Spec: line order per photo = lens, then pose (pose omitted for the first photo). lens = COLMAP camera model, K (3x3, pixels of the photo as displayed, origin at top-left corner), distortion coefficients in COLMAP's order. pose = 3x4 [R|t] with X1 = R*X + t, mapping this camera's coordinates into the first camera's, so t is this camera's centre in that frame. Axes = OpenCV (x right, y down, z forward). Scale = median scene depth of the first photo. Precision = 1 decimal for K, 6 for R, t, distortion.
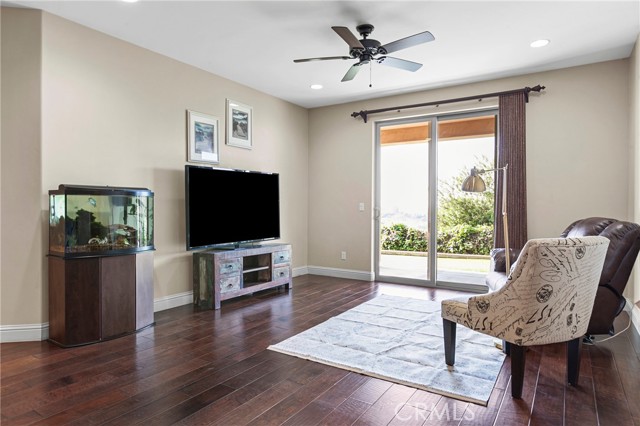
lens RADIAL K [[407.6, 0, 319.6], [0, 407.6, 211.5], [0, 0, 1]] dist [-0.005758, -0.001524]
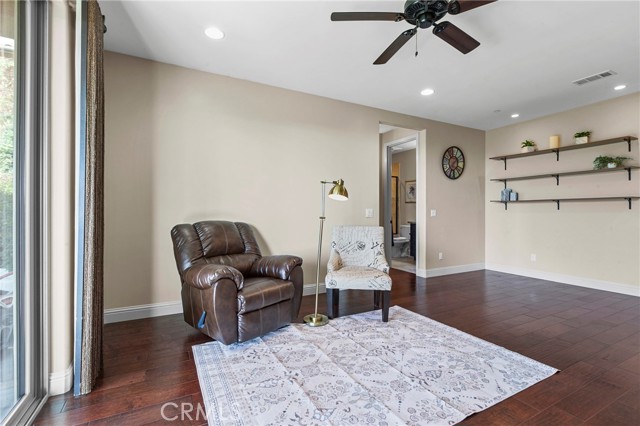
lens RADIAL K [[299.7, 0, 317.3], [0, 299.7, 210.0], [0, 0, 1]] dist [0.001078, 0.000507]
pose [[-0.871515, 0.004904, 0.490344, 0.010193], [0.007469, 0.999967, 0.003275, -0.016509], [-0.490312, 0.006517, -0.871523, 1.726369]]
